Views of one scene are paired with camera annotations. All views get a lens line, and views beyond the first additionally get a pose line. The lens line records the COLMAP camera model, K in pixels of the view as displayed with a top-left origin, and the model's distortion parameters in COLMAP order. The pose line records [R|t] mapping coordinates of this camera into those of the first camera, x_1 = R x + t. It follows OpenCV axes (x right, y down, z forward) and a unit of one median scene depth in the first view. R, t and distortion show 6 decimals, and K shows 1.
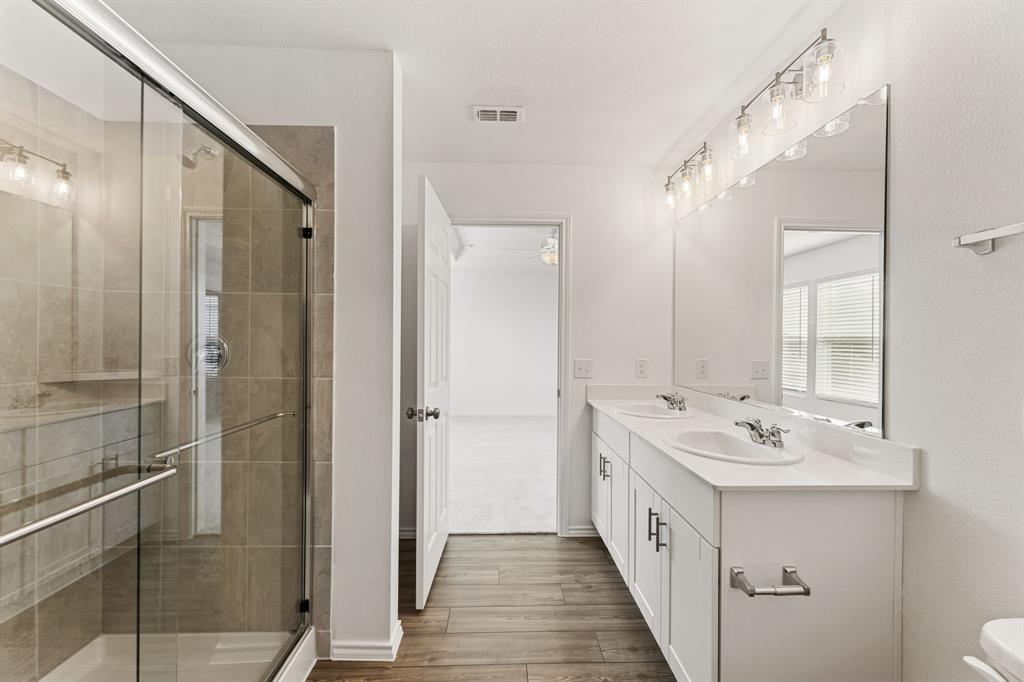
lens RADIAL K [[413.1, 0, 509.7], [0, 413.1, 342.1], [0, 0, 1]] dist [0.000536, 0.001123]
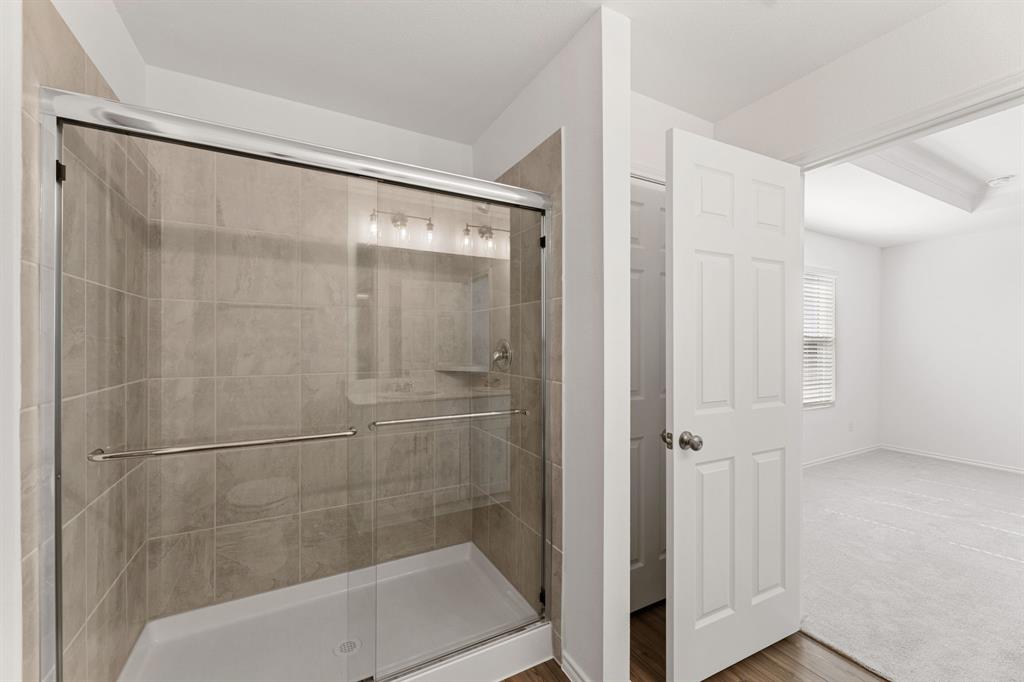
lens RADIAL K [[413.1, 0, 510.8], [0, 413.1, 342.9], [0, 0, 1]] dist [0.000536, 0.001123]
pose [[0.433621, -0.007361, -0.901065, 0.411754], [0.004990, 0.999971, -0.005768, -0.002541], [0.901082, -0.001995, 0.433645, 0.464493]]
